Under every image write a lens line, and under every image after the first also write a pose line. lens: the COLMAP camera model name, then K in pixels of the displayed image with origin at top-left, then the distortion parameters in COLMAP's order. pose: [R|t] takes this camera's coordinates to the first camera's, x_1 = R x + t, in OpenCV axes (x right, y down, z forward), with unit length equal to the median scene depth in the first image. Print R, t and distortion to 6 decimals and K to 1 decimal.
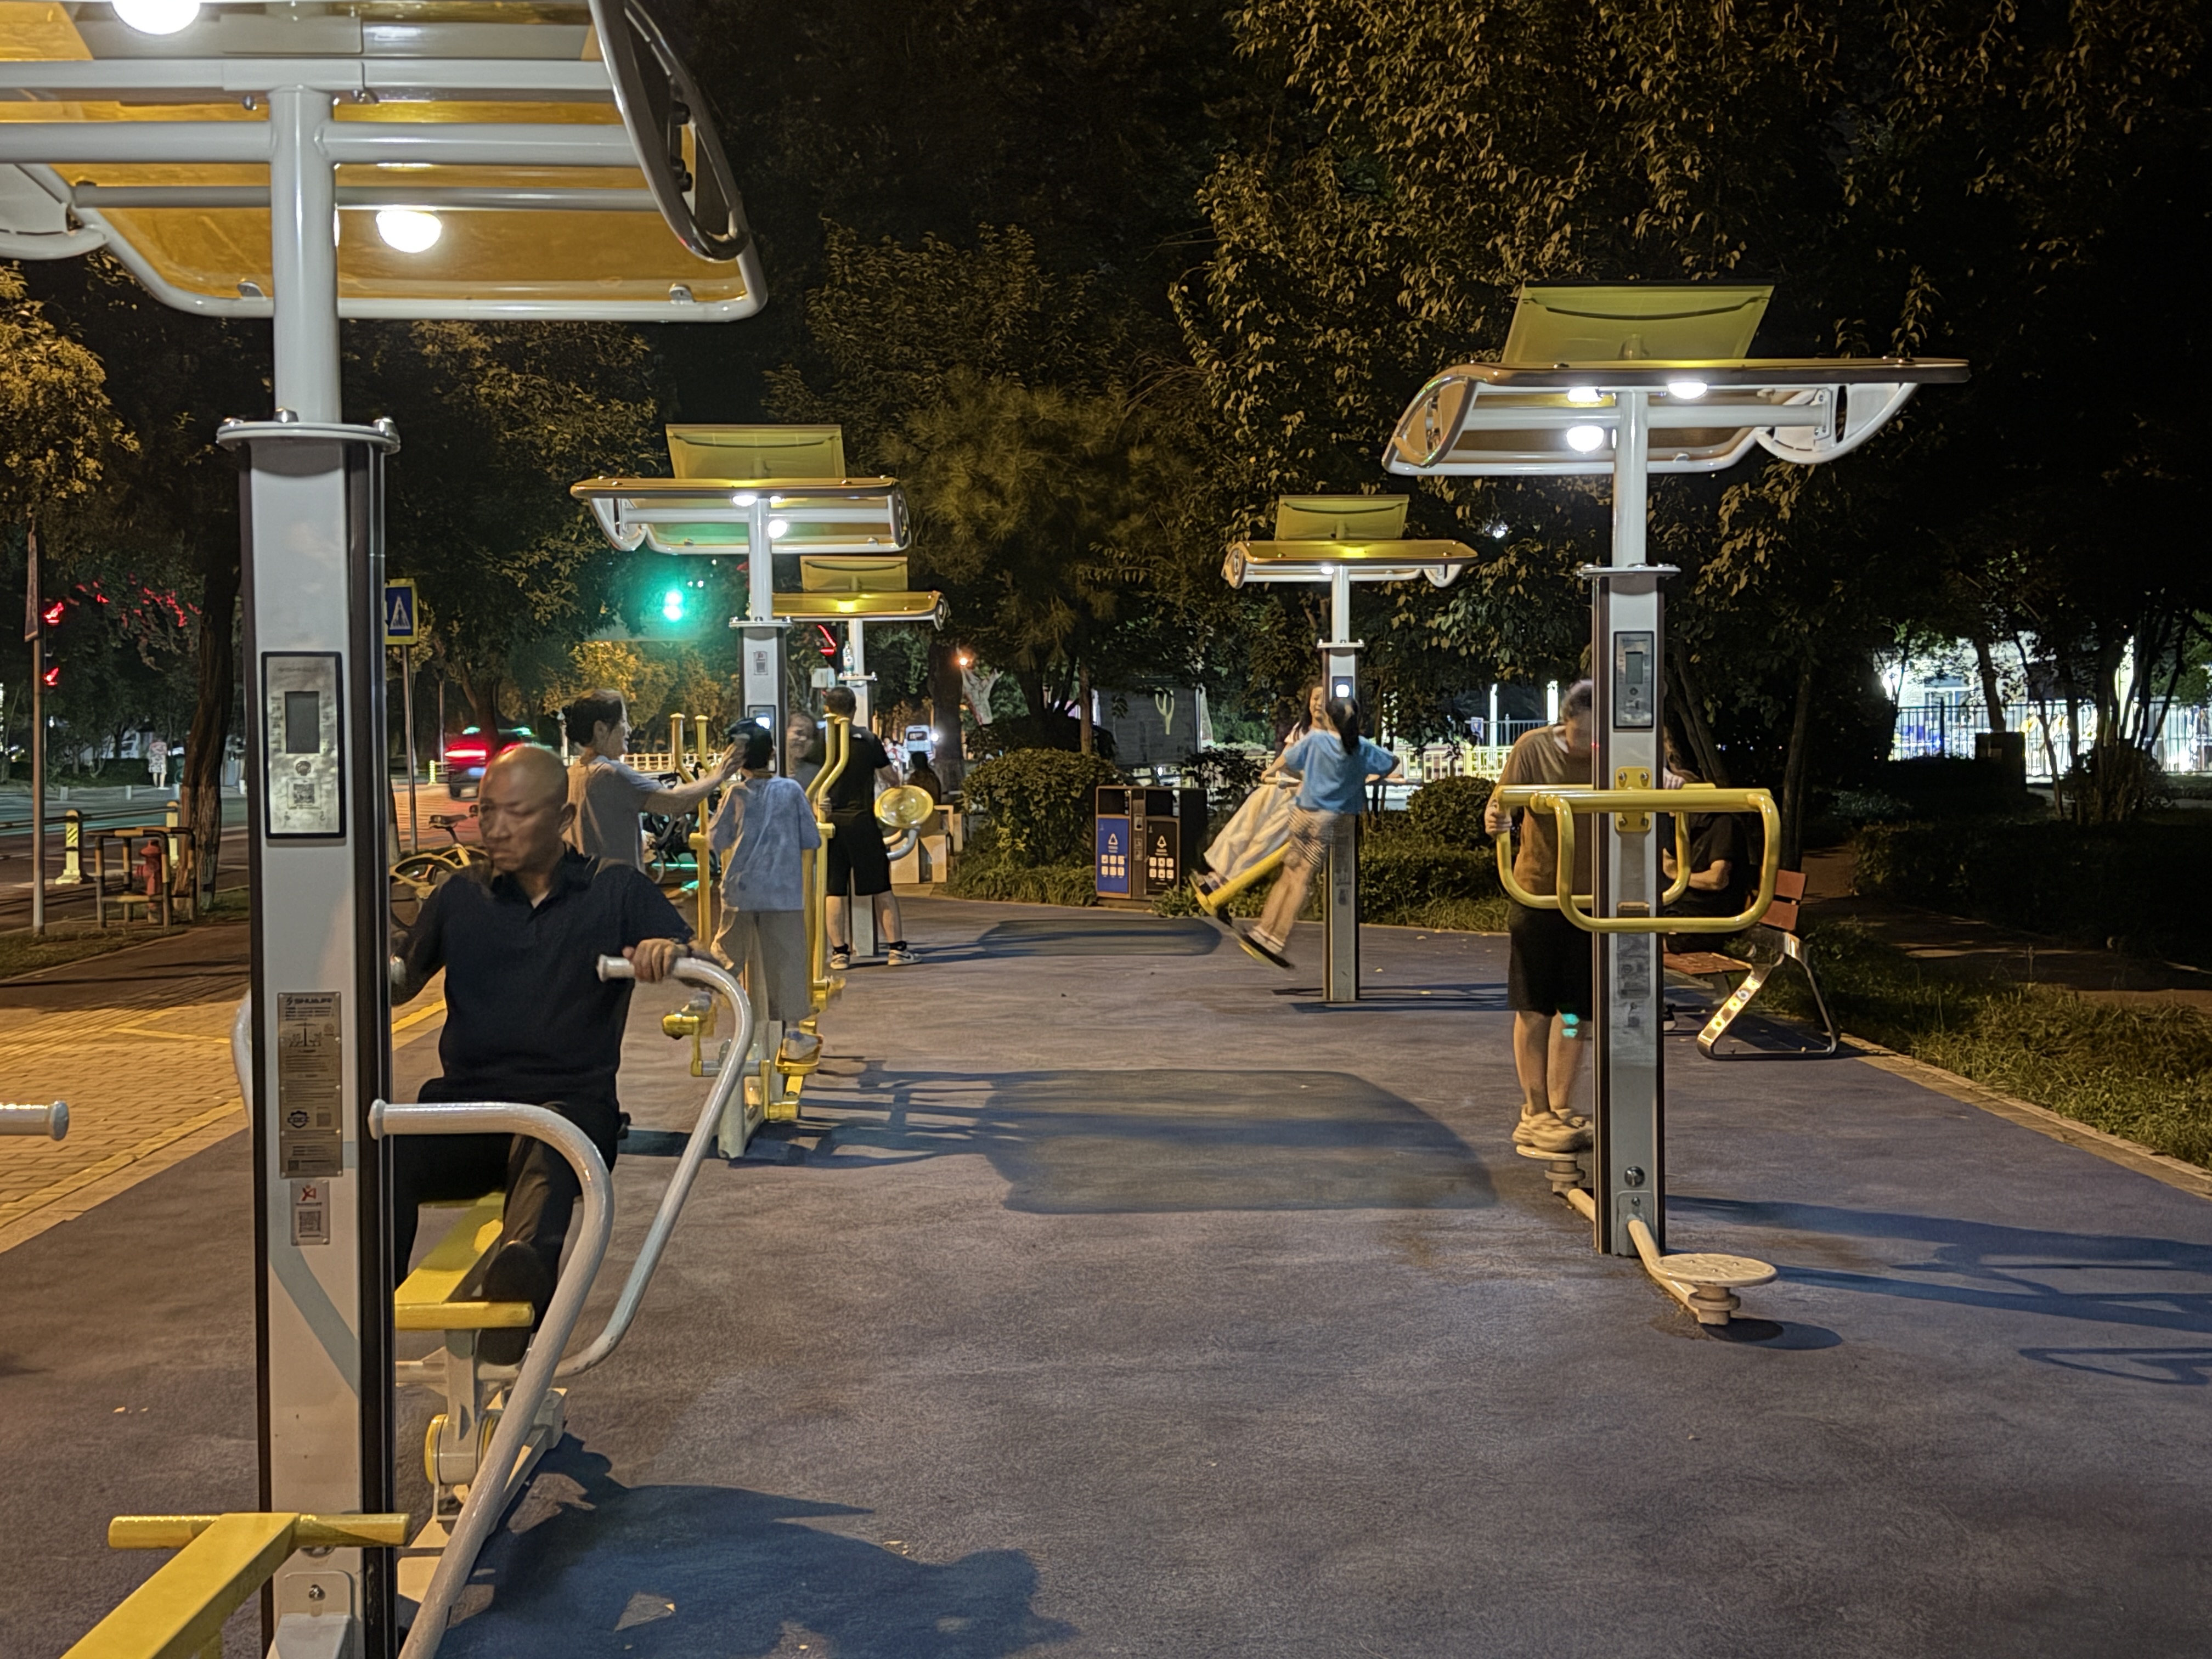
lens RADIAL K [[2416.9, 0, 1106.0], [0, 2416.9, 829.5], [0, 0, 1]] dist [0.176858, -0.379435]
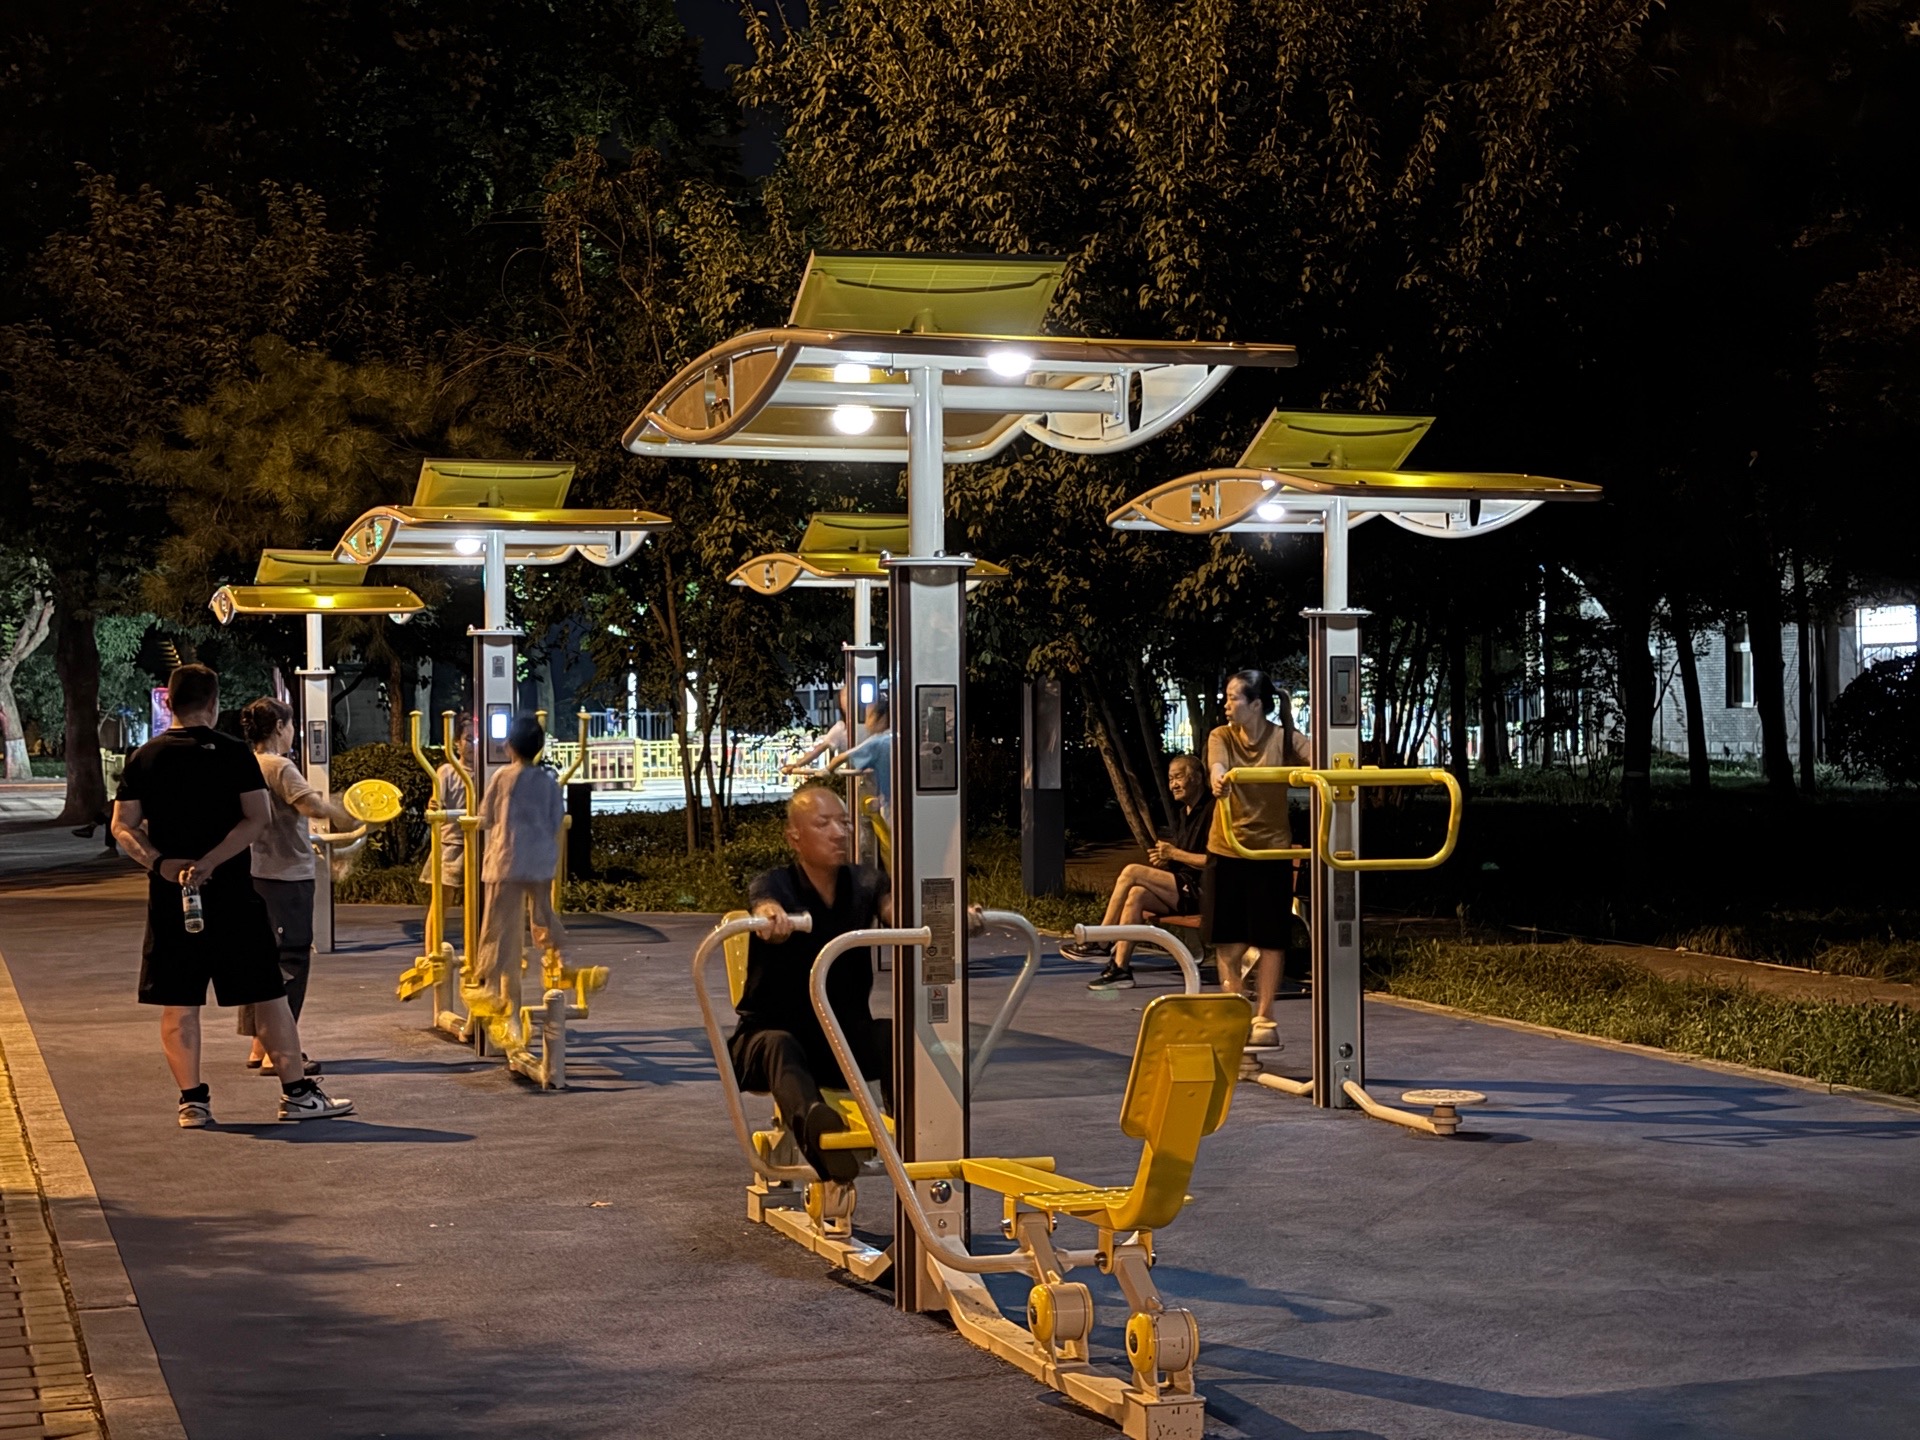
lens RADIAL K [[2932.0, 0, 960.0], [0, 2932.0, 720.0], [0, 0, 1]] dist [0.133514, 0.101760]
pose [[0.953508, 0.000920, 0.301365, -0.283285], [0.011644, 0.999136, -0.039891, 0.011194], [-0.301141, 0.041545, 0.952674, -0.303069]]
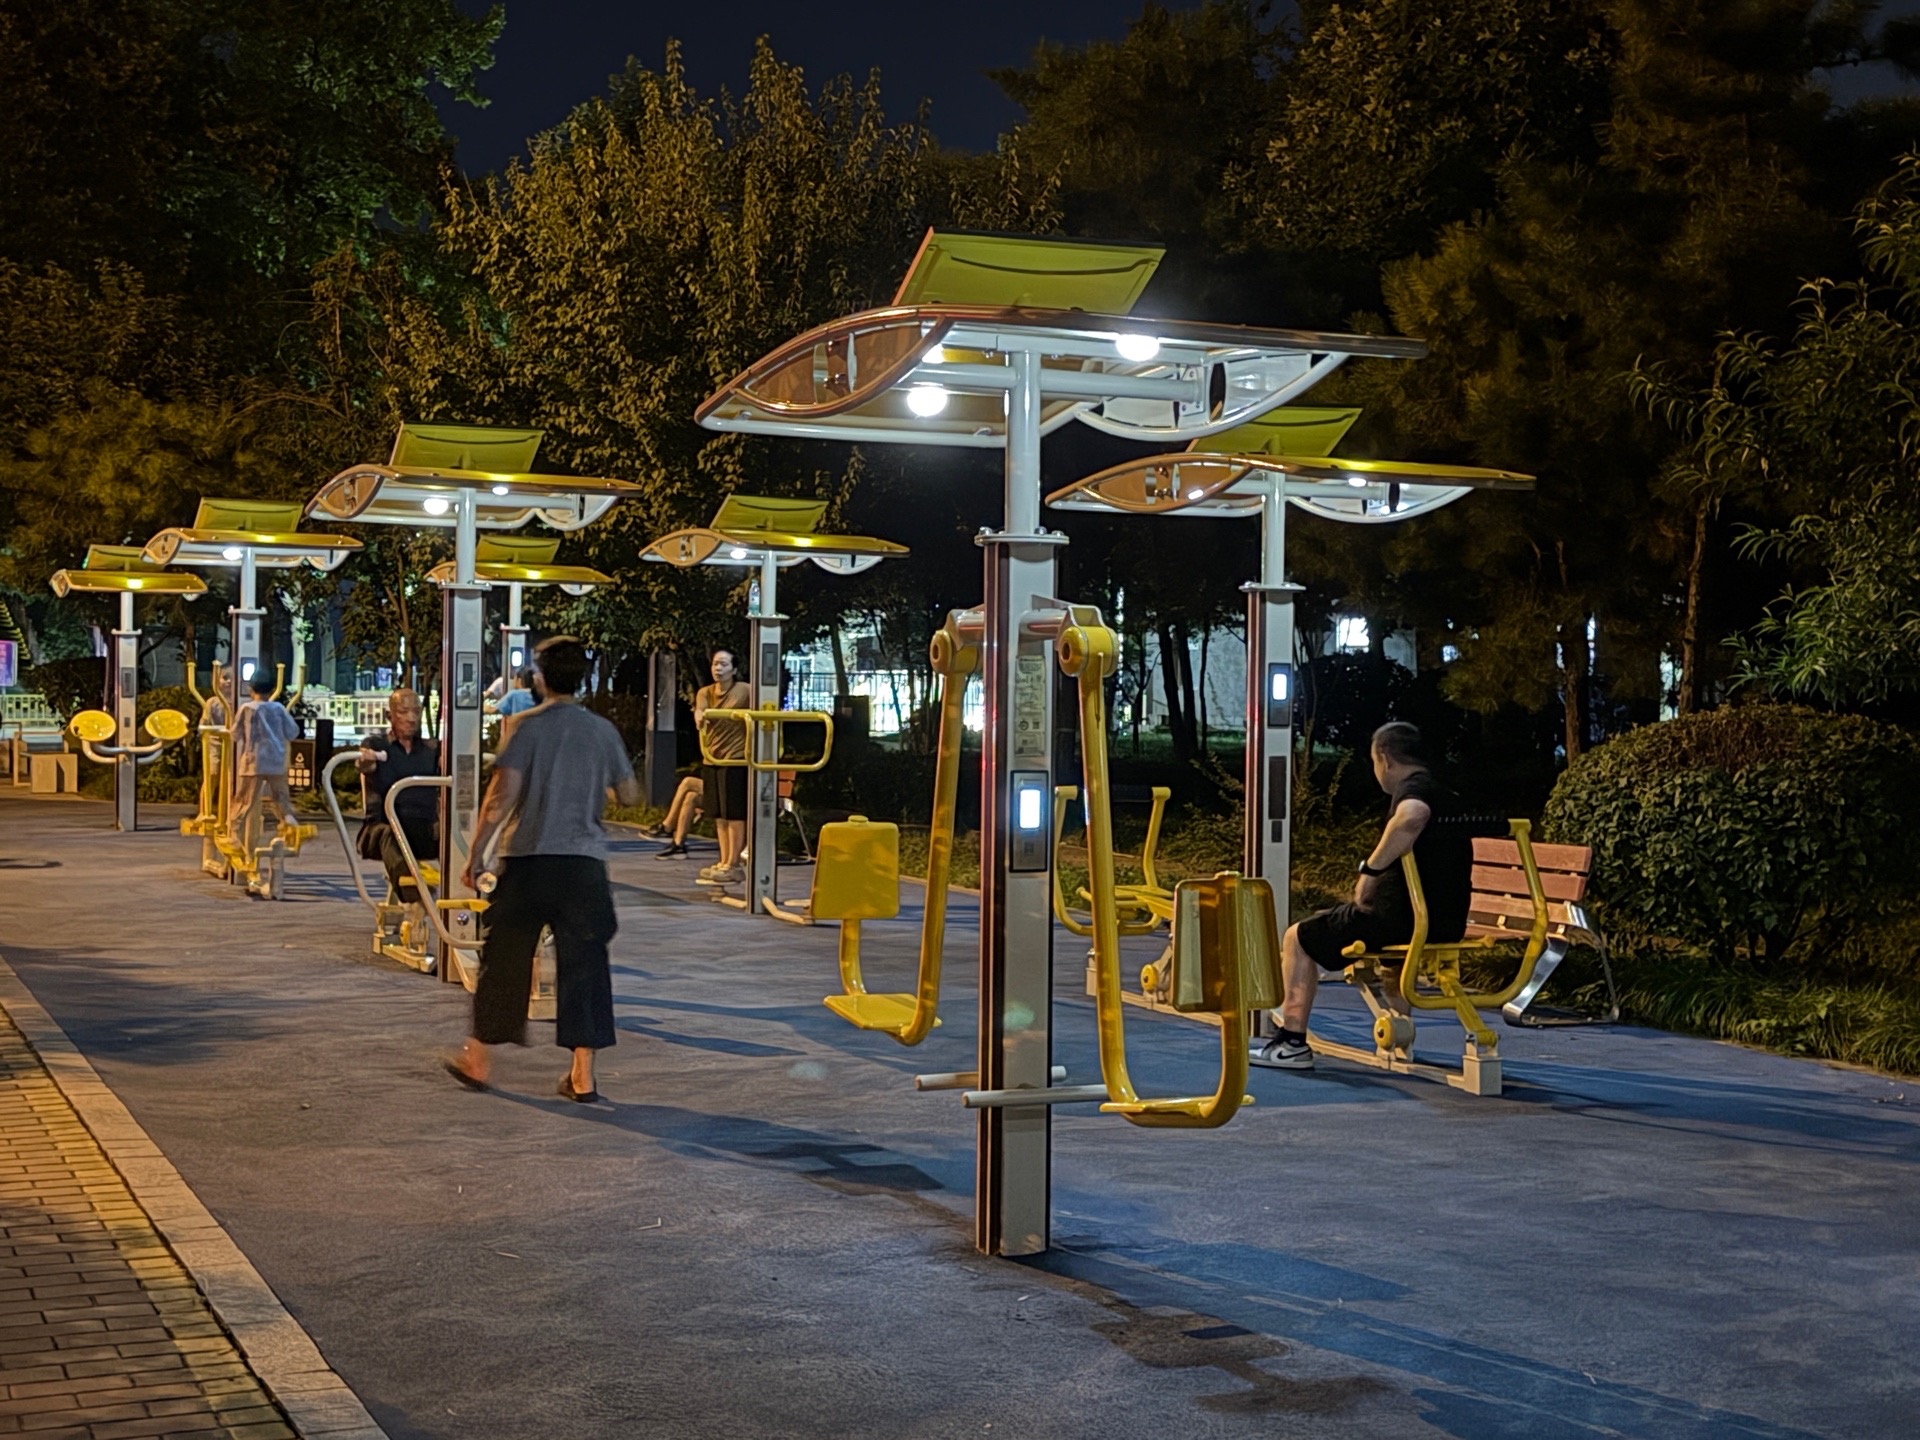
lens RADIAL K [[2521.5, 0, 960.0], [0, 2521.5, 720.0], [0, 0, 1]] dist [0.182464, -0.357115]
pose [[0.918757, 0.021913, 0.394214, -0.319609], [-0.011428, 0.999516, -0.028926, 0.033572], [-0.394657, 0.022070, 0.918563, -0.724206]]
